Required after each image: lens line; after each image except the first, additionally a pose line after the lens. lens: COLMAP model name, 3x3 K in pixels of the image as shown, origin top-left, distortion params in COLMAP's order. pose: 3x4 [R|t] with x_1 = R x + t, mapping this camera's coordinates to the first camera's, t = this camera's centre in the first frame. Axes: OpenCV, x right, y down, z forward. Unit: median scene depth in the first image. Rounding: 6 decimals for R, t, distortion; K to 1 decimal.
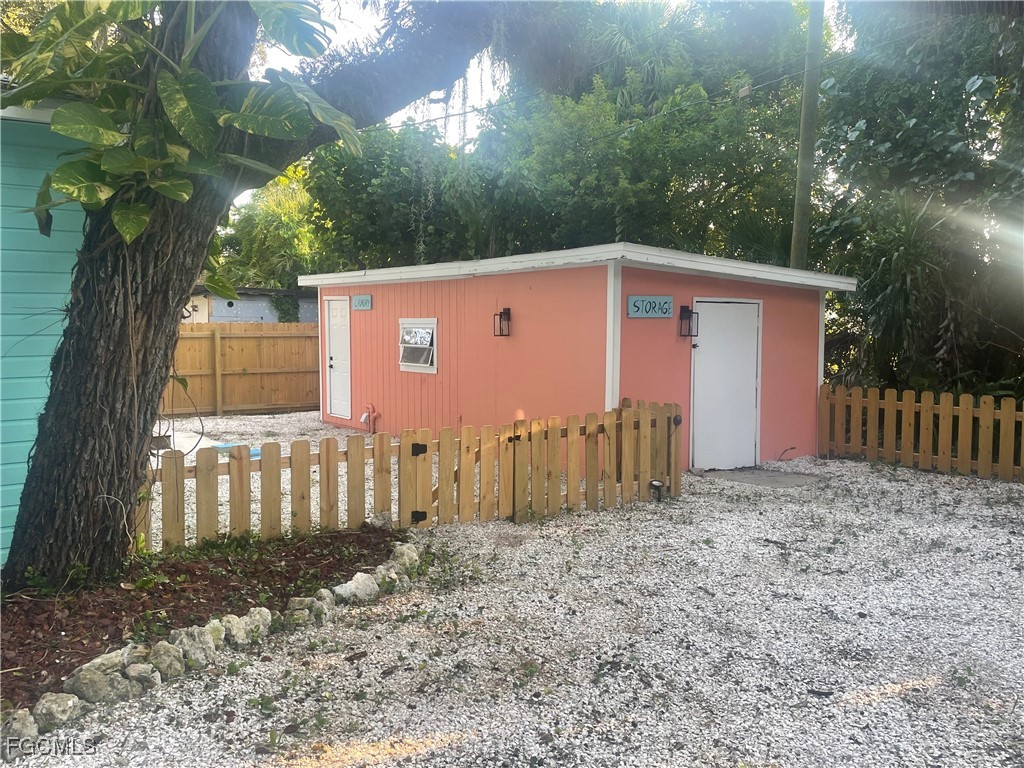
lens RADIAL K [[822.3, 0, 512.0], [0, 822.3, 384.0], [0, 0, 1]] dist [0.003682, 0.001380]
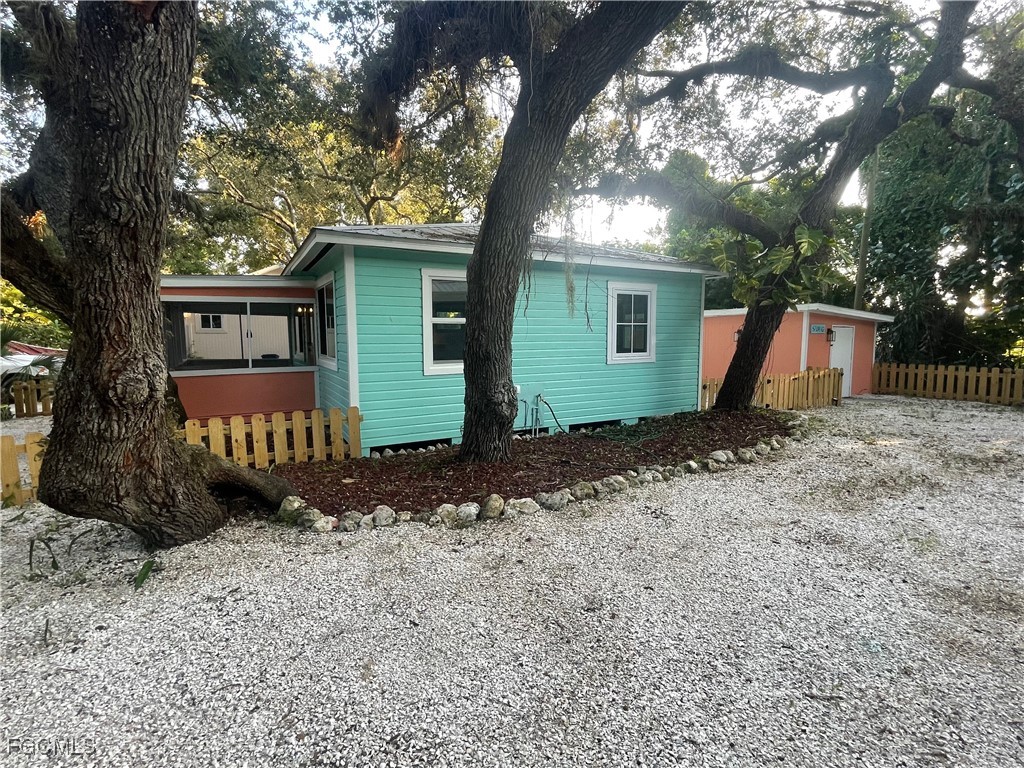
lens RADIAL K [[489.2, 0, 512.0], [0, 489.2, 384.0], [0, 0, 1]] dist [-0.000556, -0.000030]
pose [[0.998495, 0.001533, -0.054814, -0.628347], [0.000131, 0.999540, 0.030330, 0.024253], [0.054836, -0.030291, 0.998036, -0.485475]]
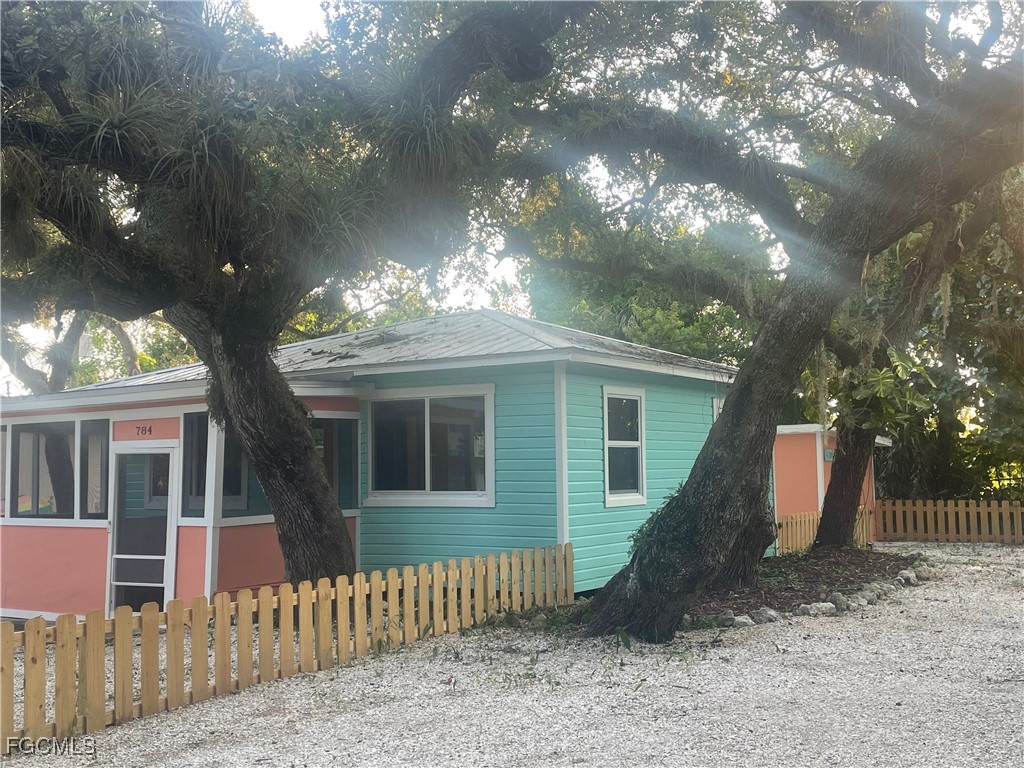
lens RADIAL K [[1155.5, 0, 512.0], [0, 1155.5, 384.0], [0, 0, 1]] dist [0.083770, -0.002100]
pose [[0.910030, 0.017886, 0.414156, -1.504921], [0.042531, 0.989768, -0.136199, 0.072579], [-0.412354, 0.141560, 0.899958, -1.056286]]
